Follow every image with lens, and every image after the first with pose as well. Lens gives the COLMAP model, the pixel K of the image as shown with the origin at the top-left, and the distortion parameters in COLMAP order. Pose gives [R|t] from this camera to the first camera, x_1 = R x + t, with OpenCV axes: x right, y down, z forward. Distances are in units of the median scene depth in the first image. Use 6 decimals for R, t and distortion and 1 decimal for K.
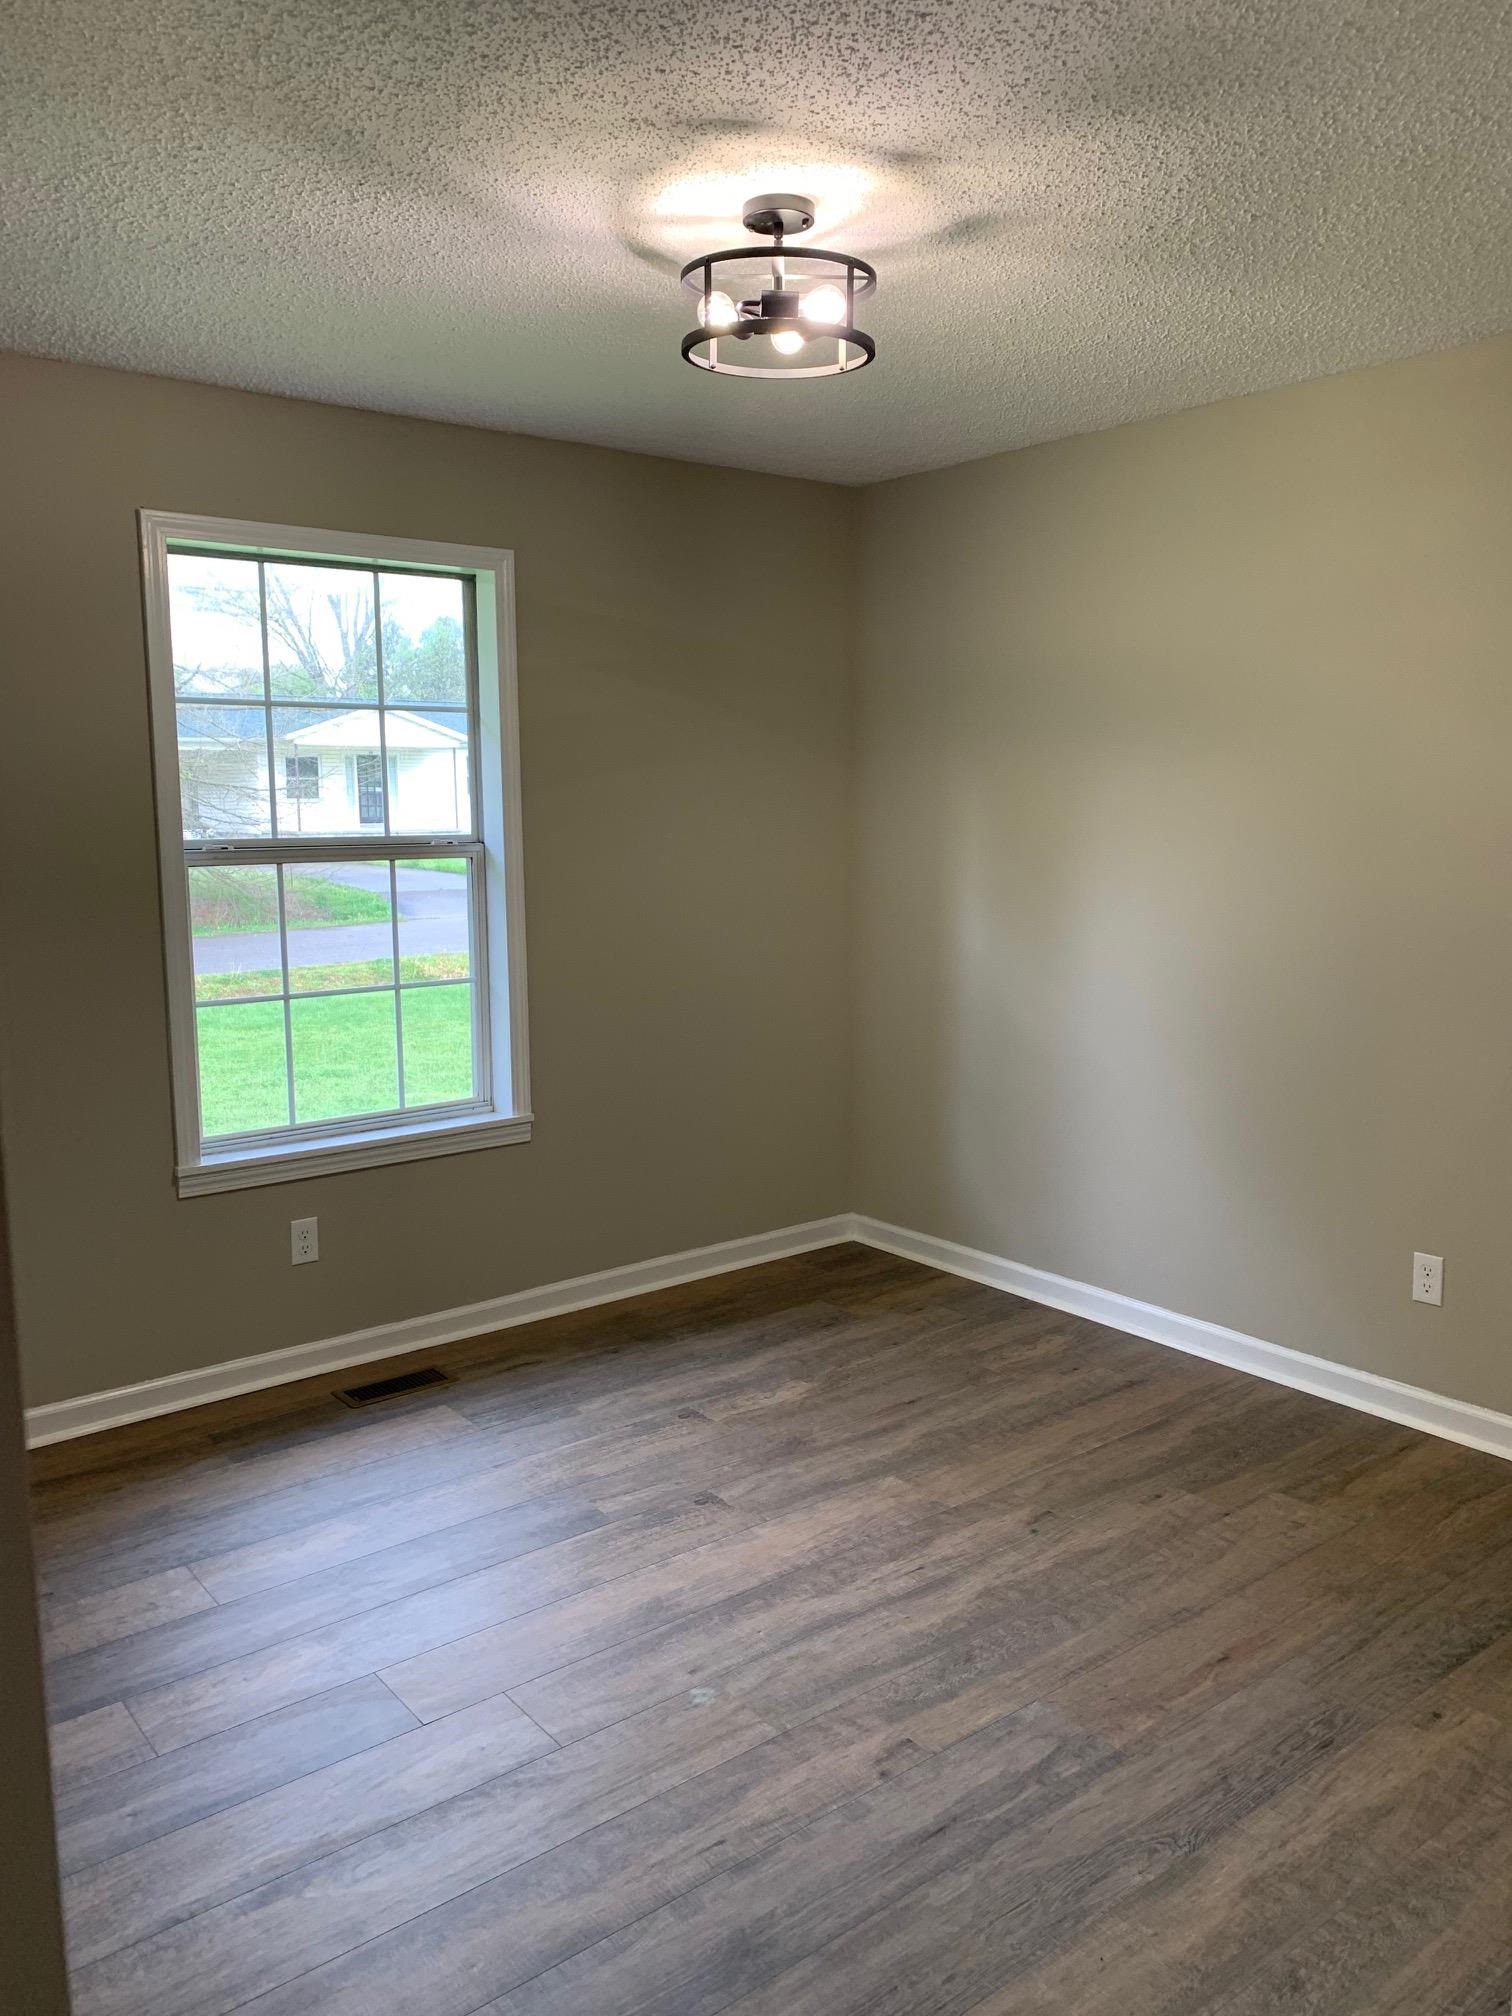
lens RADIAL K [[1528.0, 0, 756.0], [0, 1528.0, 1008.0], [0, 0, 1]] dist [0.004374, 0.004025]
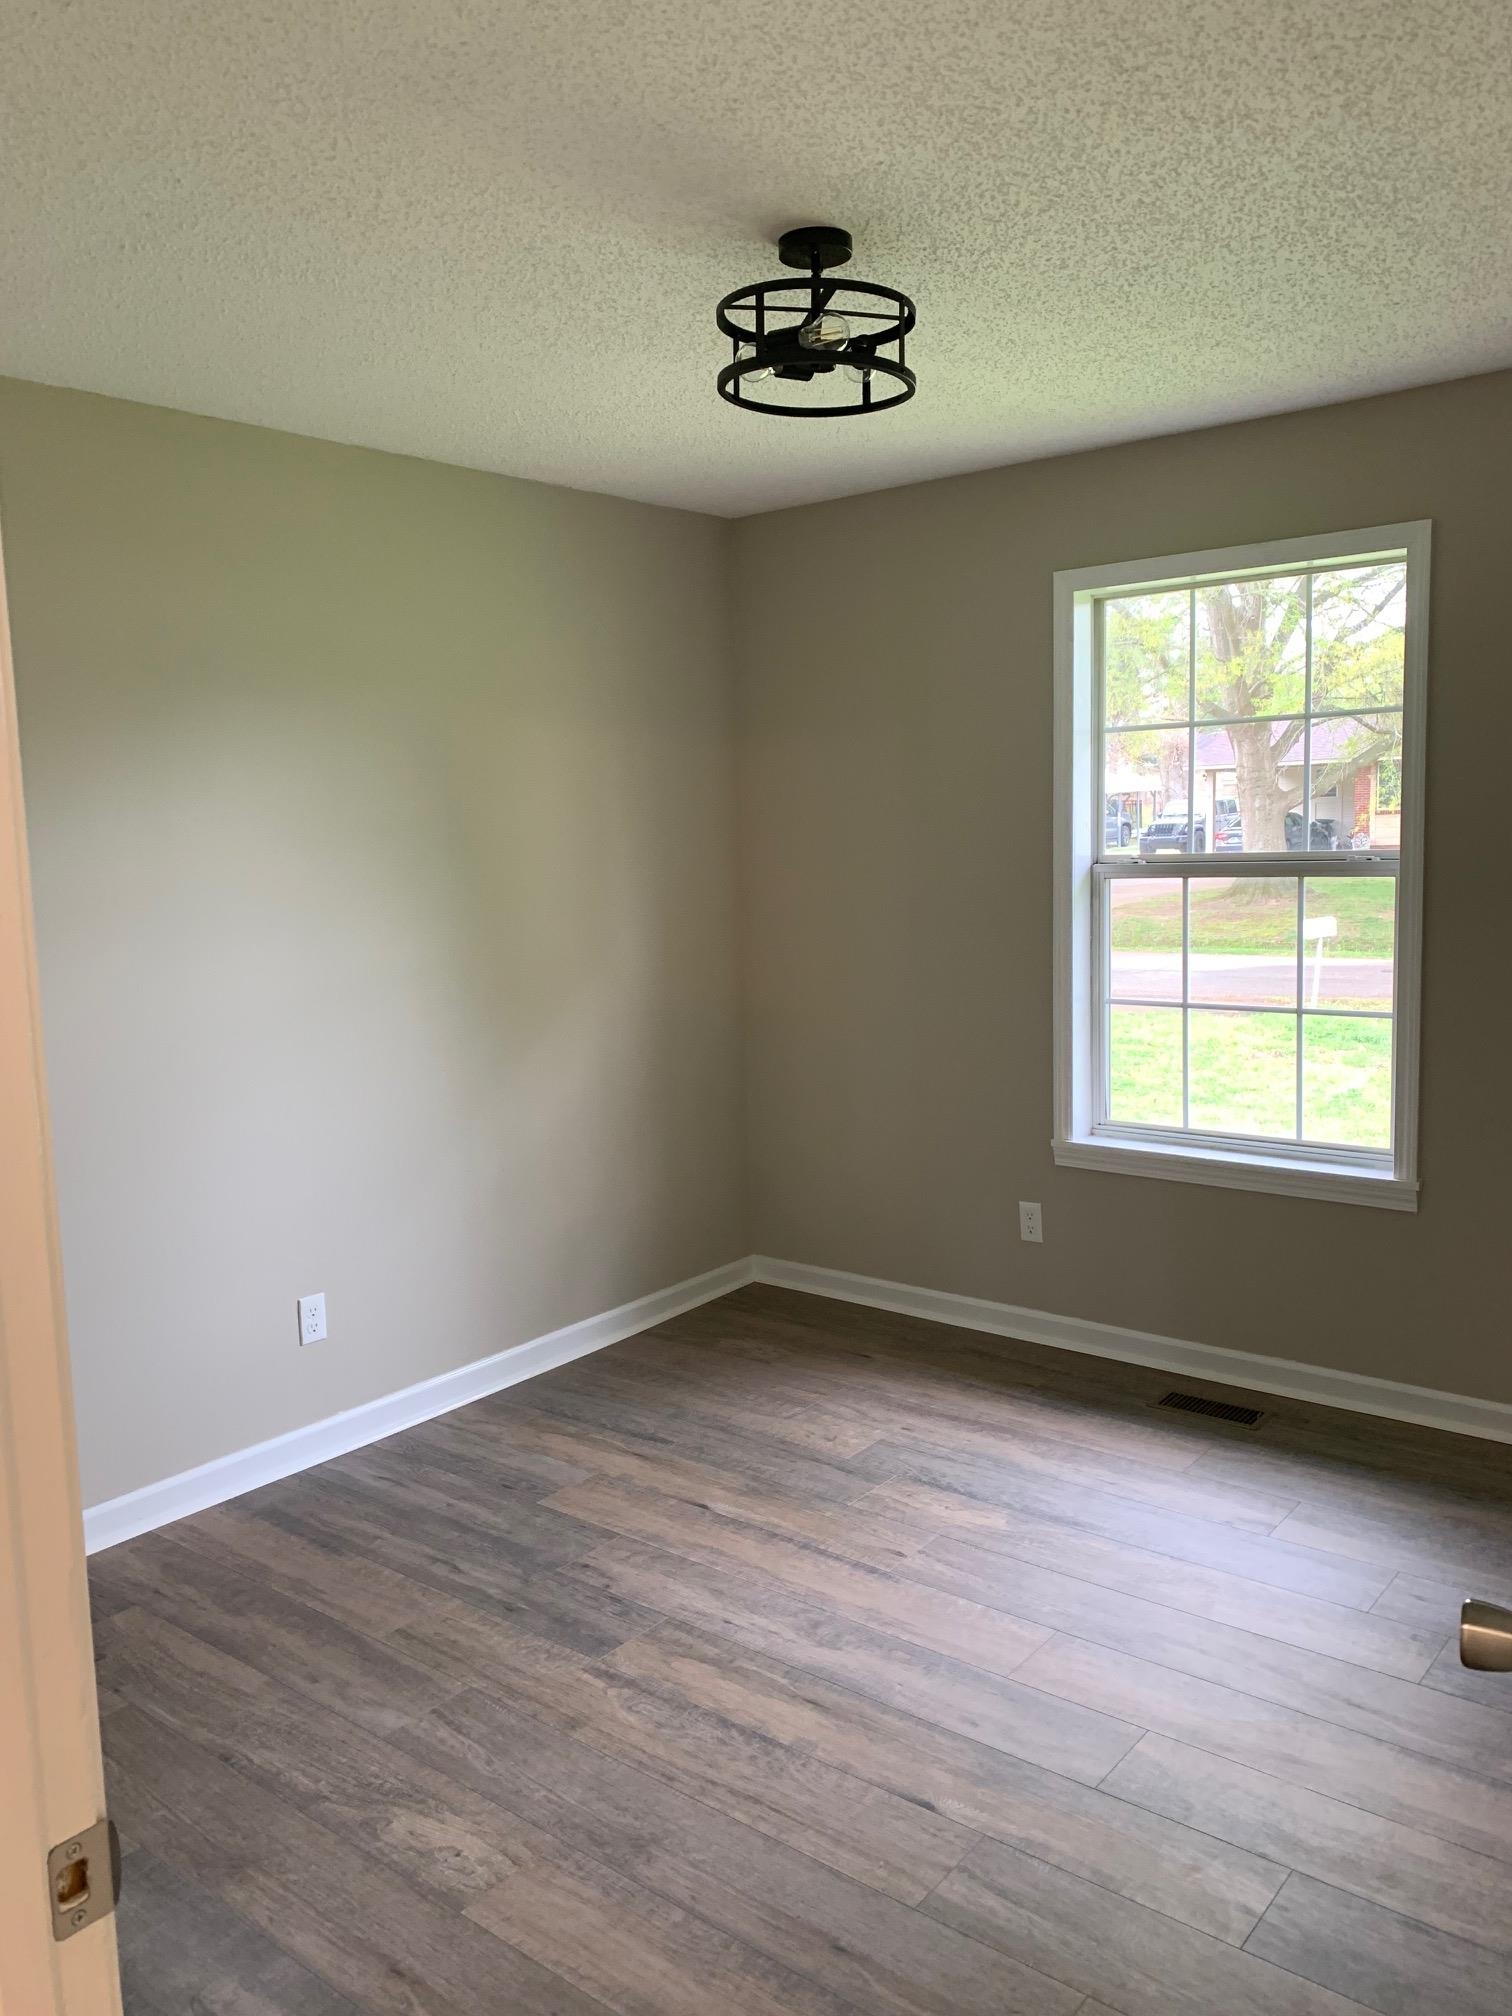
lens RADIAL K [[1528.0, 0, 756.0], [0, 1528.0, 1008.0], [0, 0, 1]] dist [0.004374, 0.004025]
pose [[0.203115, 0.118266, -0.971986, 0.638367], [-0.101353, 0.989886, 0.099264, -0.078327], [0.973895, 0.078352, 0.213047, 0.486652]]
